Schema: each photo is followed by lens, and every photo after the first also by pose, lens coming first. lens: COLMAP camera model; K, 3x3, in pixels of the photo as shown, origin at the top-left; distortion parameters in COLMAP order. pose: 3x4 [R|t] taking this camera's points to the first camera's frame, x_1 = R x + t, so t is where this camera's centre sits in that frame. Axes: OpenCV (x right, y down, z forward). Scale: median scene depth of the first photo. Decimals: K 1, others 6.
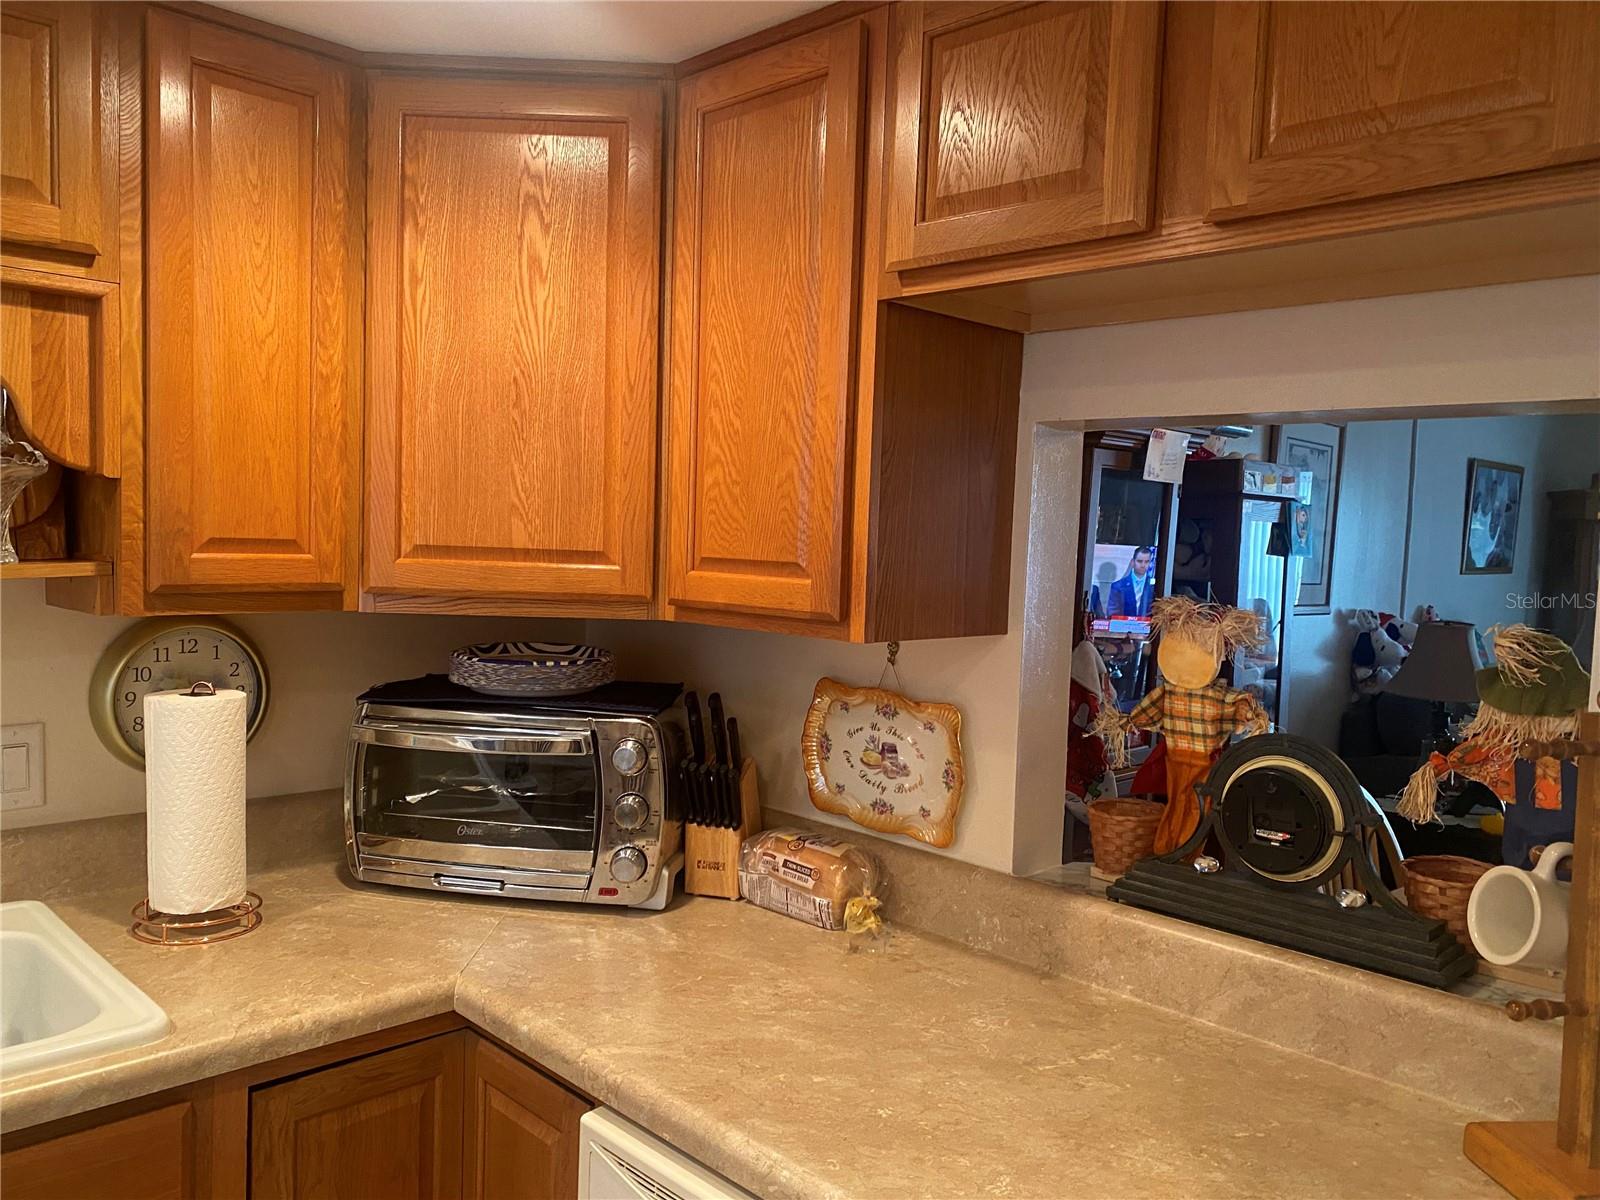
lens RADIAL K [[1207.3, 0, 800.0], [0, 1207.3, 600.0], [0, 0, 1]] dist [0.029892, -0.048769]
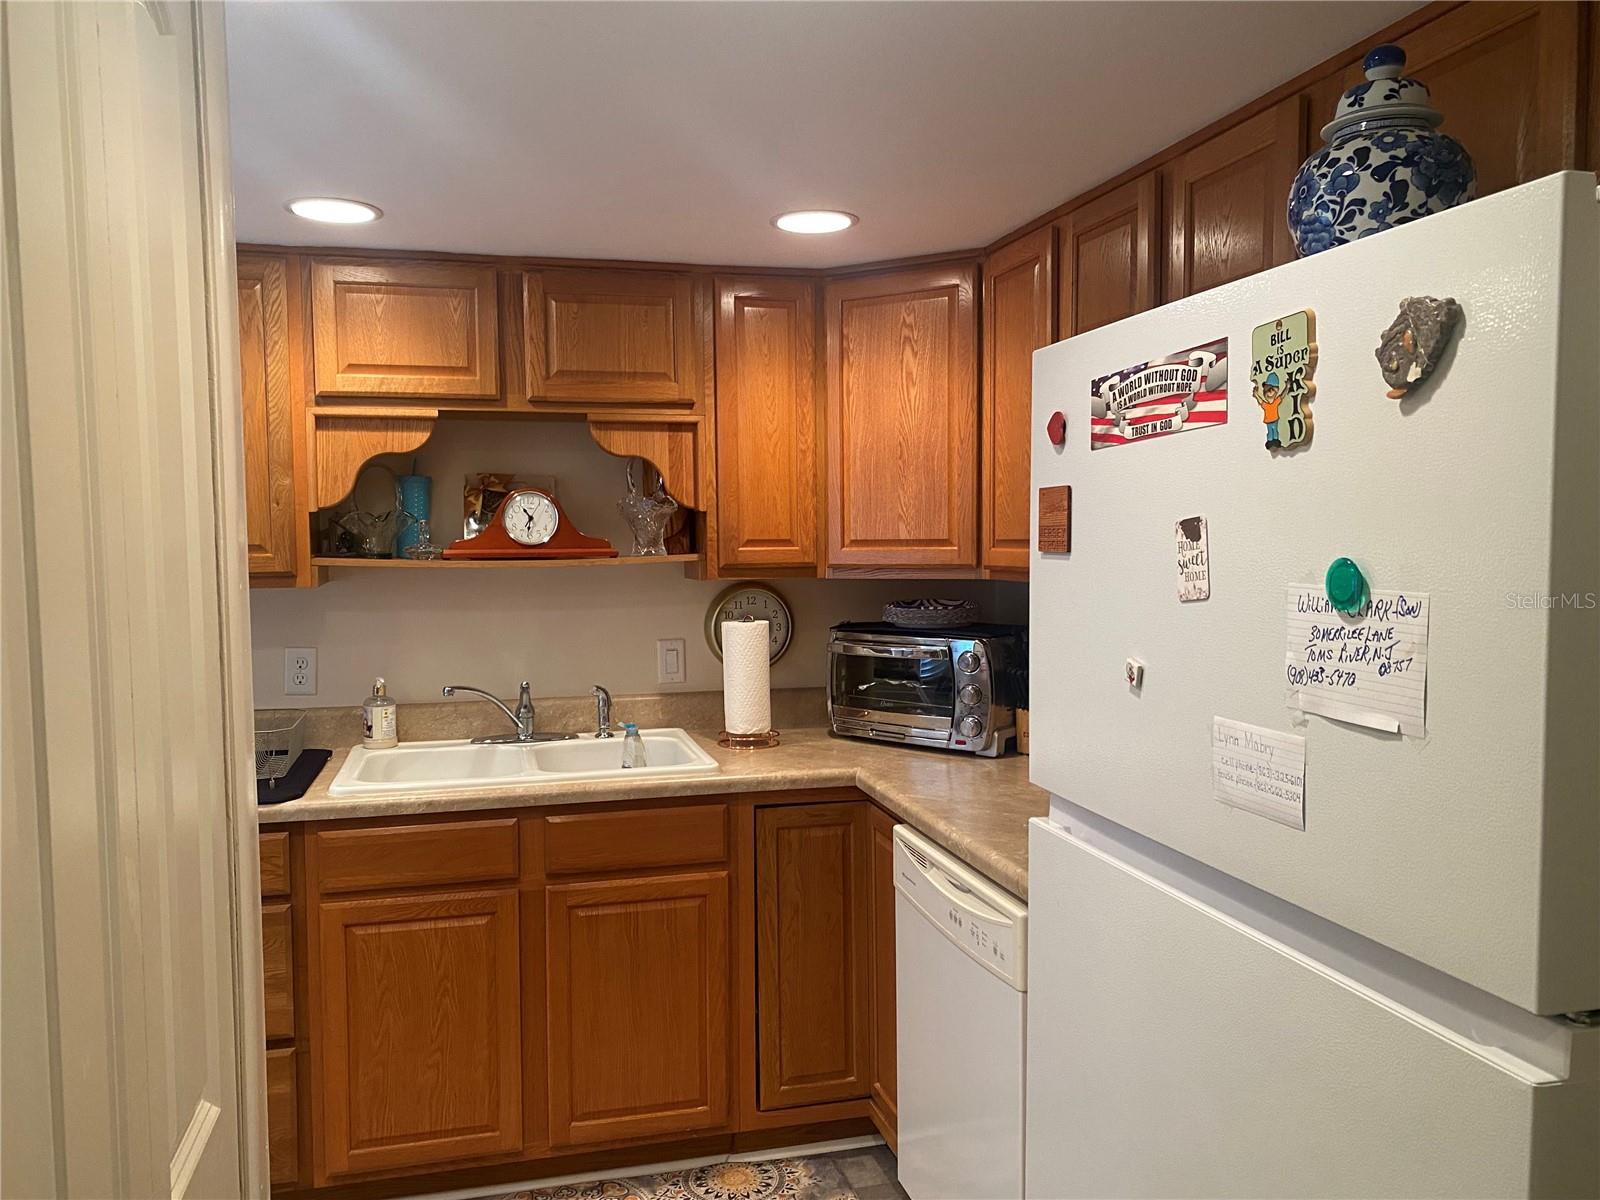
lens RADIAL K [[1222.3, 0, 800.0], [0, 1222.3, 600.0], [0, 0, 1]] dist [0.153623, -0.411998]
pose [[0.862805, -0.014123, -0.505339, 0.541968], [0.009168, 0.999882, -0.012291, 0.066647], [0.505453, 0.005972, 0.862833, -0.613264]]
